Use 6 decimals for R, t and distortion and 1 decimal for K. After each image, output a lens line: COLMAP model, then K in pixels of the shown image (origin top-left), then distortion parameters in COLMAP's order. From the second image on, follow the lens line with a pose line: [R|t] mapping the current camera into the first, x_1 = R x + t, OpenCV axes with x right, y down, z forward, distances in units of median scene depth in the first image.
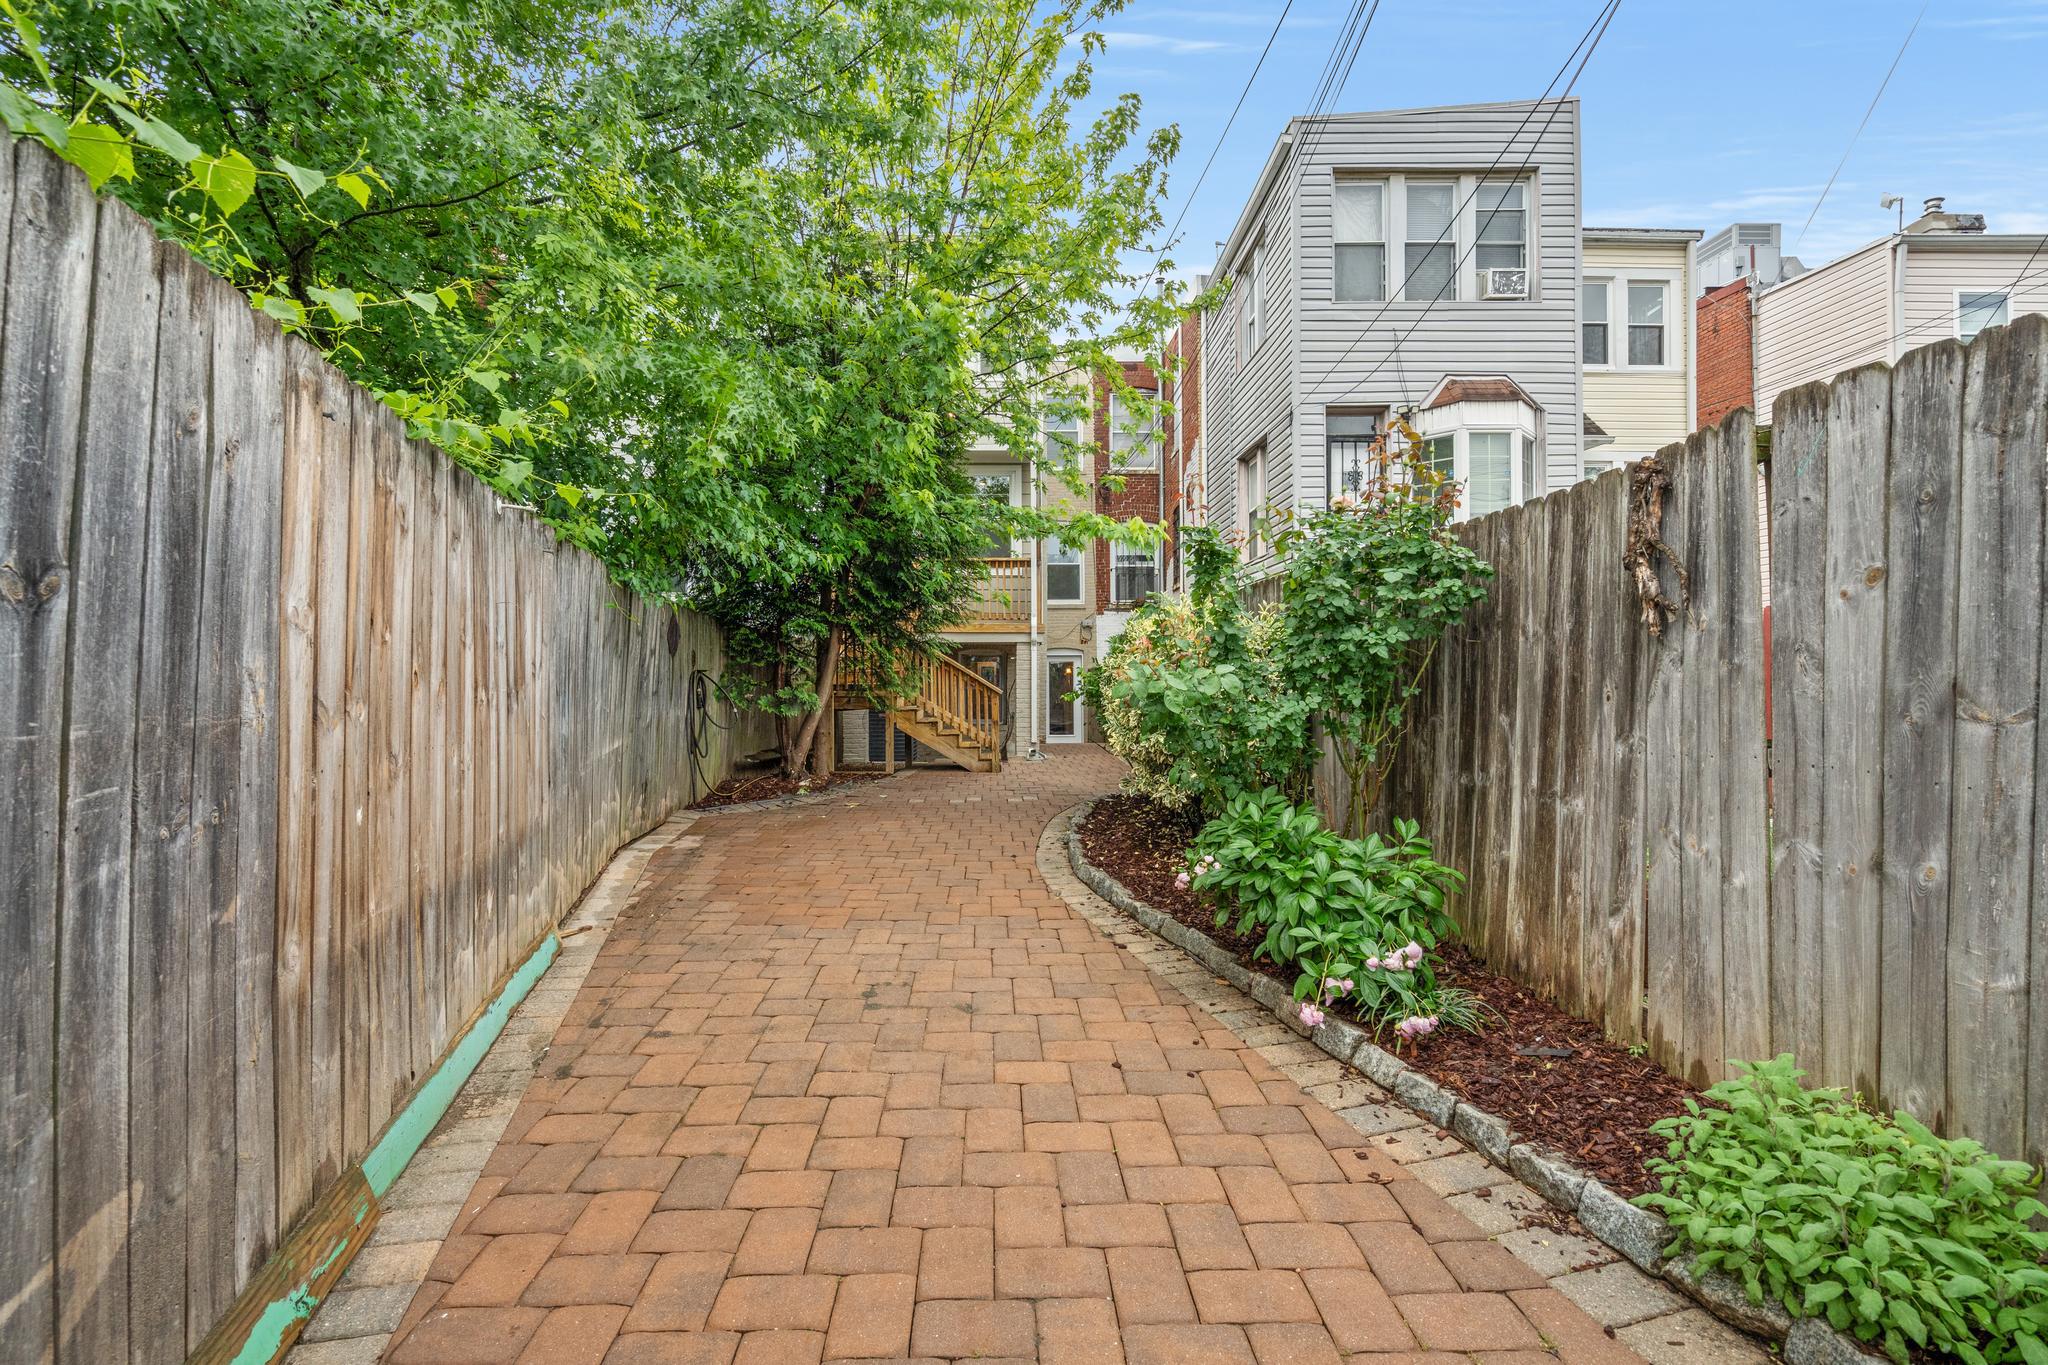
lens RADIAL K [[927.9, 0, 1003.5], [0, 927.9, 676.0], [0, 0, 1]] dist [-0.004974, 0.000040]
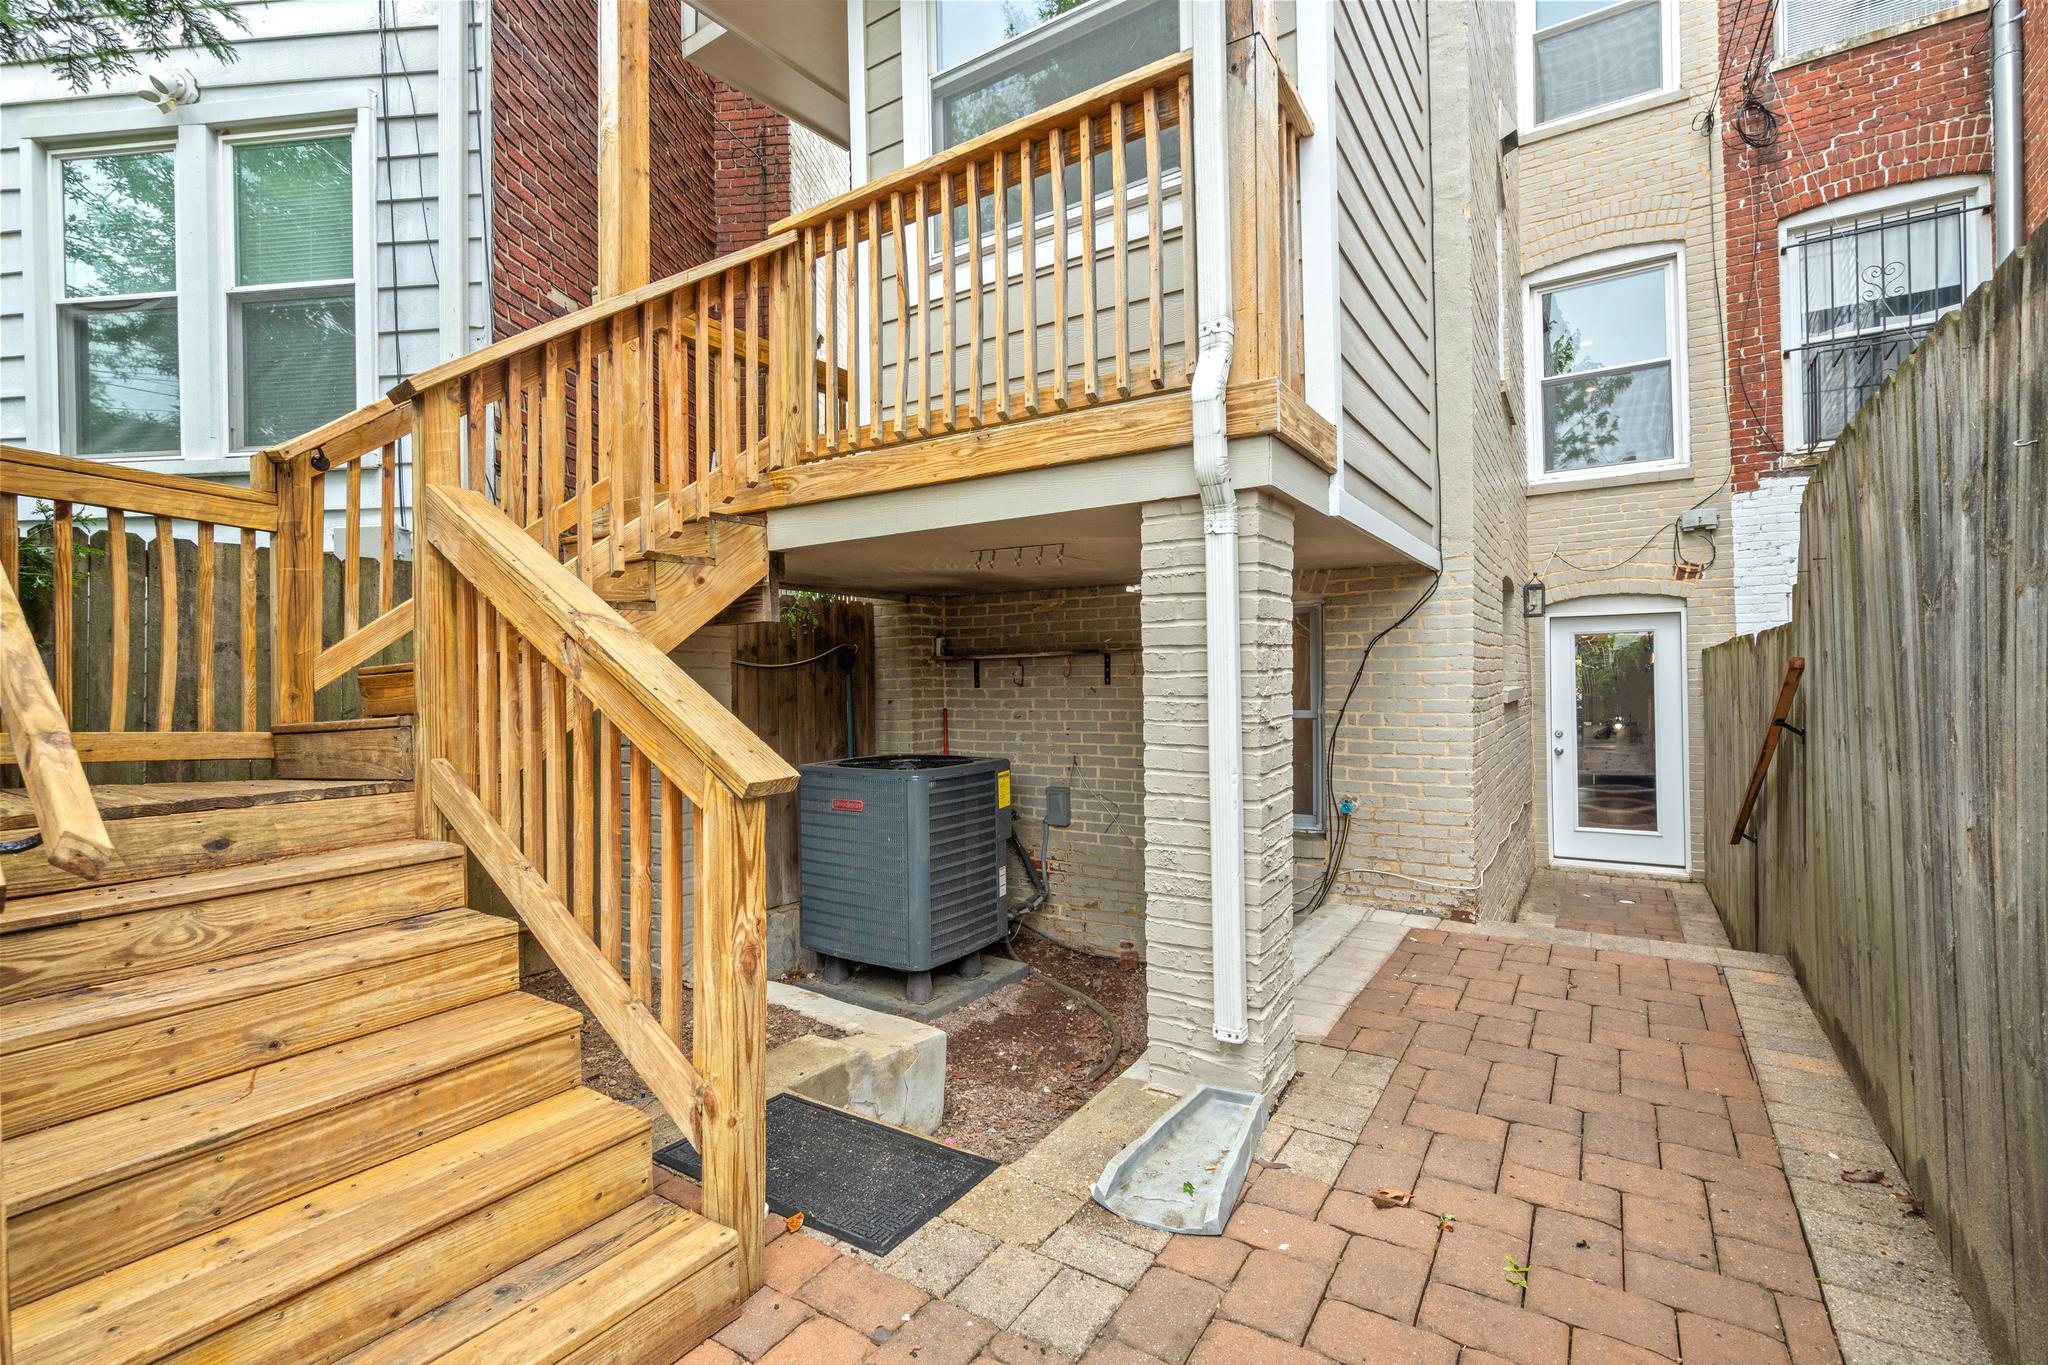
lens RADIAL K [[927.9, 0, 1003.5], [0, 927.9, 676.0], [0, 0, 1]] dist [-0.004974, 0.000040]
pose [[0.816199, -0.017086, -0.577518, 0.077095], [0.011960, 0.999848, -0.012677, 0.003404], [0.577647, 0.003440, 0.816279, 0.570648]]
